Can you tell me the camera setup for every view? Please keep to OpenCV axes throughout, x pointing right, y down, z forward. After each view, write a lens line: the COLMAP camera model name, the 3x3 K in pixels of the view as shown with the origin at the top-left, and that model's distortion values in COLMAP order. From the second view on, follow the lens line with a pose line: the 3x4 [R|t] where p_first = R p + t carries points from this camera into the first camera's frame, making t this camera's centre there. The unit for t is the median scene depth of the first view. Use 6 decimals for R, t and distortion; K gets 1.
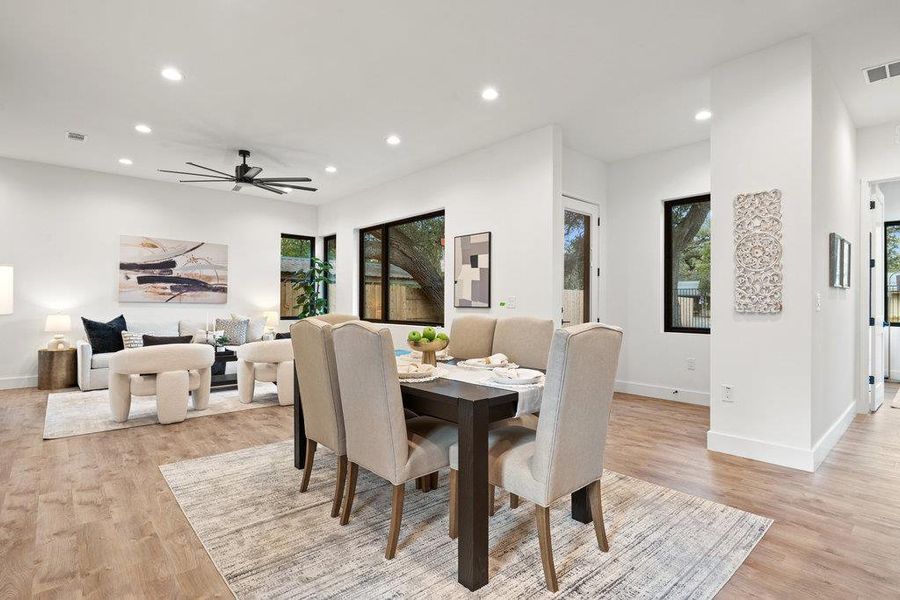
lens RADIAL K [[445.3, 0, 450.0], [0, 445.3, 300.0], [0, 0, 1]] dist [-0.004578, -0.001406]
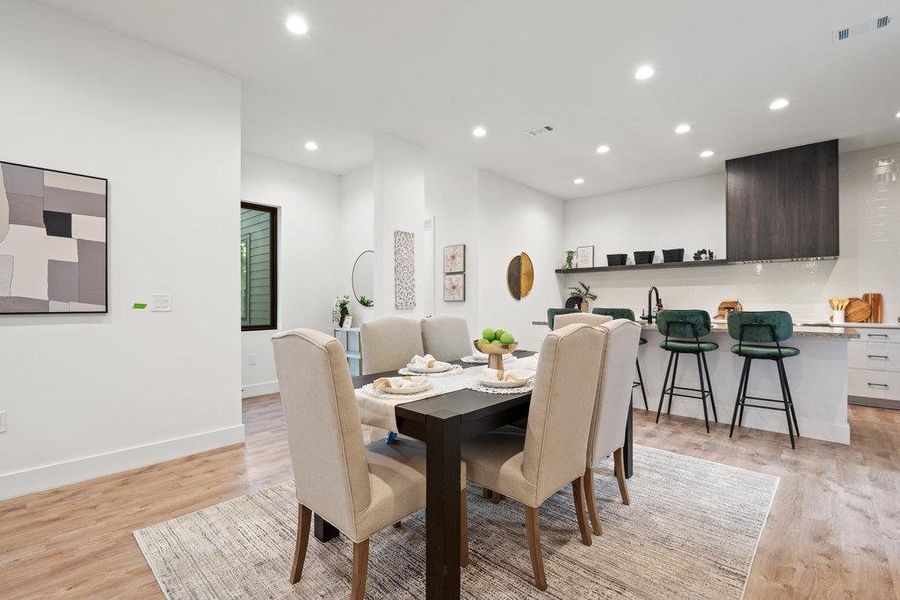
lens RADIAL K [[408.6, 0, 447.4], [0, 408.6, 301.2], [0, 0, 1]] dist [-0.004860, -0.001074]
pose [[-0.091170, -0.001258, 0.995835, -0.374065], [-0.004275, 0.999990, 0.000871, 0.000356], [-0.995826, -0.004178, -0.091175, 0.485286]]
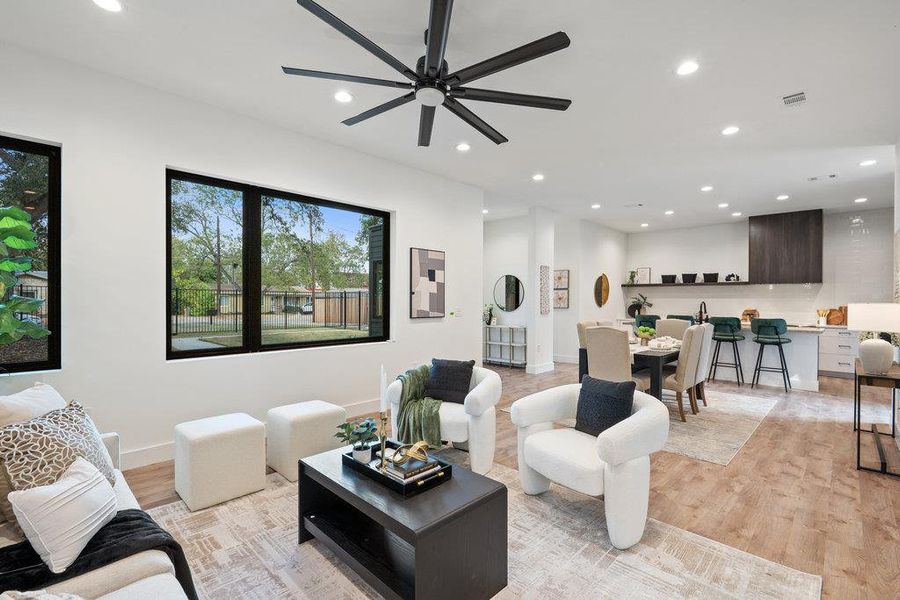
lens RADIAL K [[408.6, 0, 447.4], [0, 408.6, 301.2], [0, 0, 1]] dist [-0.004860, -0.001074]
pose [[-0.065524, -0.006000, 0.997833, -0.778465], [-0.011786, 0.999917, 0.005239, -0.023905], [-0.997781, -0.011417, -0.065589, 0.841073]]
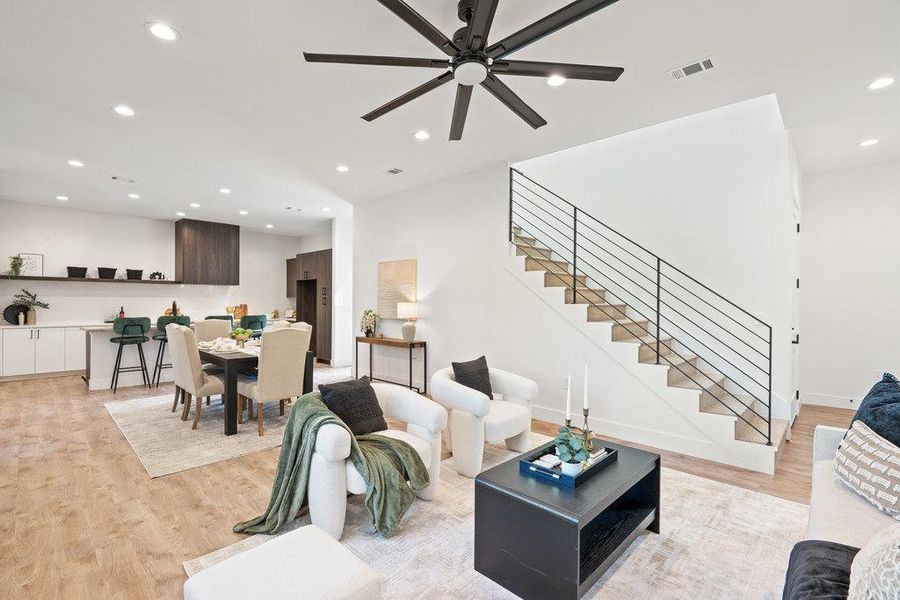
lens RADIAL K [[409.1, 0, 449.2], [0, 409.1, 302.5], [0, 0, 1]] dist [-0.002827, -0.000704]
pose [[-0.997219, -0.007035, -0.074195, -0.343988], [-0.006732, 0.999968, -0.004322, -0.021156], [0.074223, -0.003810, -0.997234, 1.179228]]
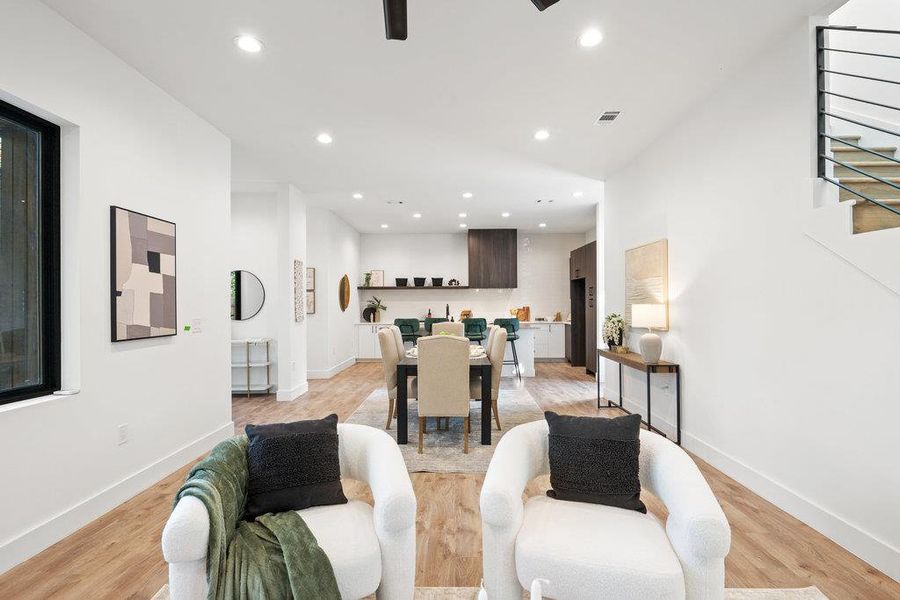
lens RADIAL K [[409.1, 0, 449.2], [0, 409.1, 302.5], [0, 0, 1]] dist [-0.002827, -0.000704]
pose [[-0.735731, 0.002594, 0.677269, -0.512304], [-0.001132, 0.999987, -0.005060, -0.023616], [-0.677273, -0.004490, -0.735718, 0.932333]]
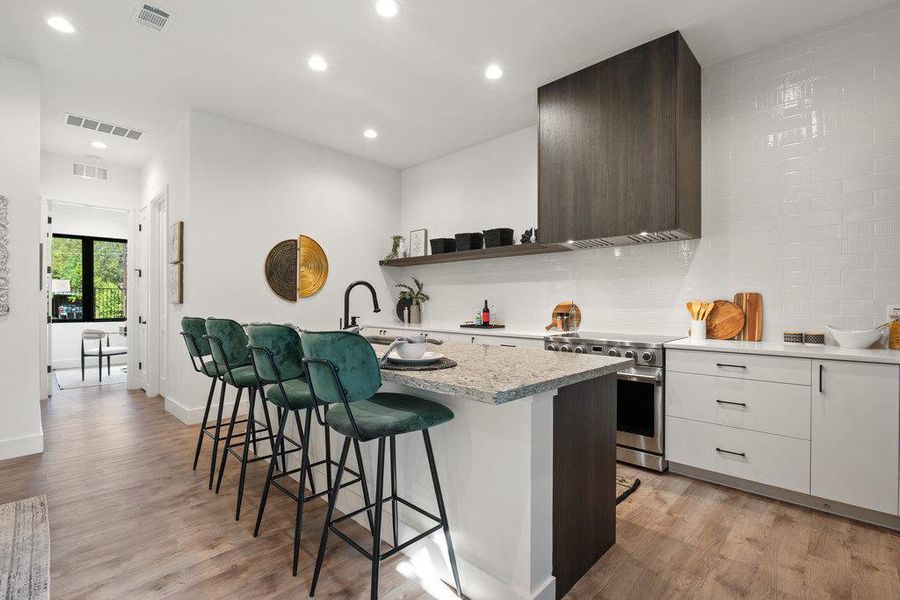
lens RADIAL K [[409.1, 0, 449.2], [0, 409.1, 302.5], [0, 0, 1]] dist [-0.002827, -0.000704]
pose [[-0.067710, -0.003471, 0.997699, -0.137468], [-0.006699, 0.999973, 0.003024, -0.004516], [-0.997683, -0.006479, -0.067732, 0.009360]]
